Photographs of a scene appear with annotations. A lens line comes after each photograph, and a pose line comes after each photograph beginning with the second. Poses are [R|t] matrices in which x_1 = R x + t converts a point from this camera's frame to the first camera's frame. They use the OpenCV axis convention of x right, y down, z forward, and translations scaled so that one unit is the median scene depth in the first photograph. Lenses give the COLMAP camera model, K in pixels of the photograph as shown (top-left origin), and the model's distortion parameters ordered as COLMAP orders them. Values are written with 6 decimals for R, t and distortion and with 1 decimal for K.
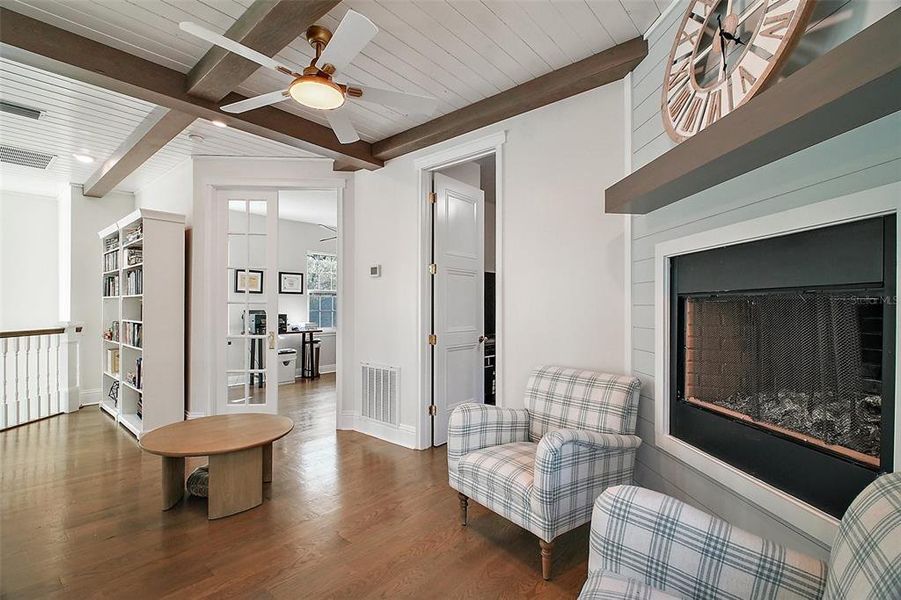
lens RADIAL K [[419.9, 0, 451.5], [0, 419.9, 303.3], [0, 0, 1]] dist [-0.005037, -0.005715]
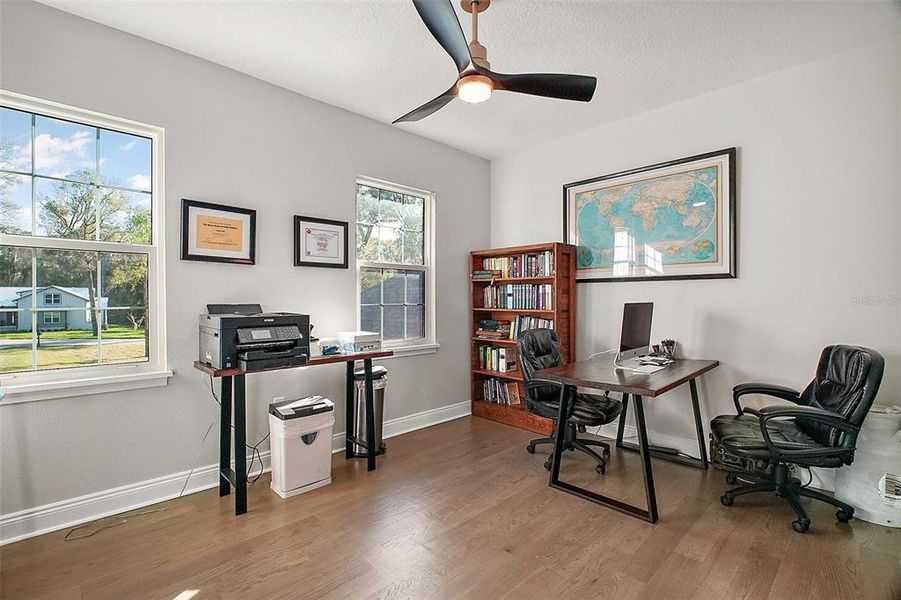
lens RADIAL K [[419.9, 0, 450.0], [0, 419.9, 298.9], [0, 0, 1]] dist [-0.005037, -0.005715]
pose [[0.995810, -0.001444, -0.091435, -0.213118], [0.002631, 0.999914, 0.012863, 0.006383], [0.091408, -0.013049, 0.995728, 0.586974]]
